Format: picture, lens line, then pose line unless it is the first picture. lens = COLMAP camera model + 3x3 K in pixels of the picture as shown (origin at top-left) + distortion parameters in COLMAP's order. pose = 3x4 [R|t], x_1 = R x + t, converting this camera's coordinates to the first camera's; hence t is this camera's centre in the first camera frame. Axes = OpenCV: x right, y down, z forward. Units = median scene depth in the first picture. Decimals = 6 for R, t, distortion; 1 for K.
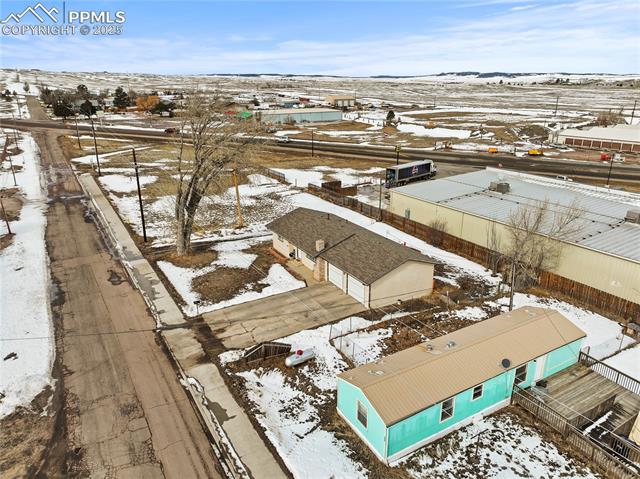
lens RADIAL K [[448.5, 0, 322.7], [0, 448.5, 239.8], [0, 0, 1]] dist [0.005961, 0.011216]
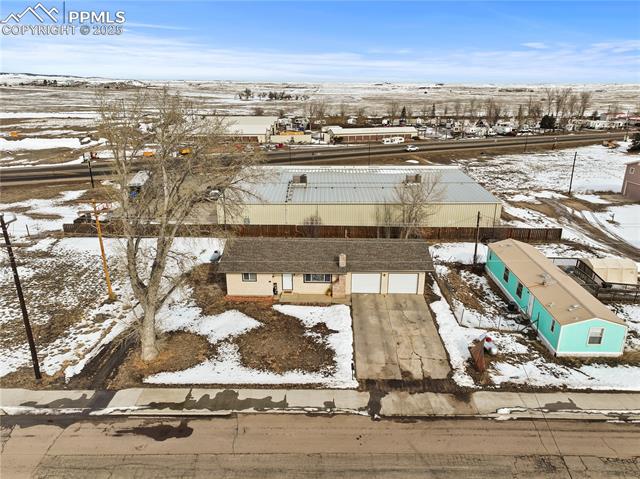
lens RADIAL K [[448.5, 0, 322.7], [0, 448.5, 239.8], [0, 0, 1]] dist [0.005961, 0.011216]
pose [[0.523278, -0.276931, 0.805909, -0.752420], [0.279574, 0.949168, 0.144630, -0.170732], [-0.804996, 0.149630, 0.574101, 0.477955]]
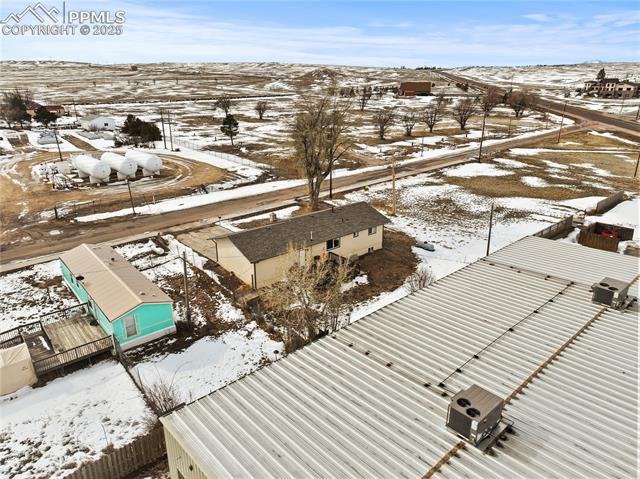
lens RADIAL K [[445.2, 0, 321.1], [0, 445.2, 248.2], [0, 0, 1]] dist [-0.000221, 0.017070]
pose [[0.176472, 0.350735, -0.919697, 1.113551], [-0.321693, 0.903603, 0.282871, -0.284660], [0.930254, 0.245941, 0.272289, 0.797518]]
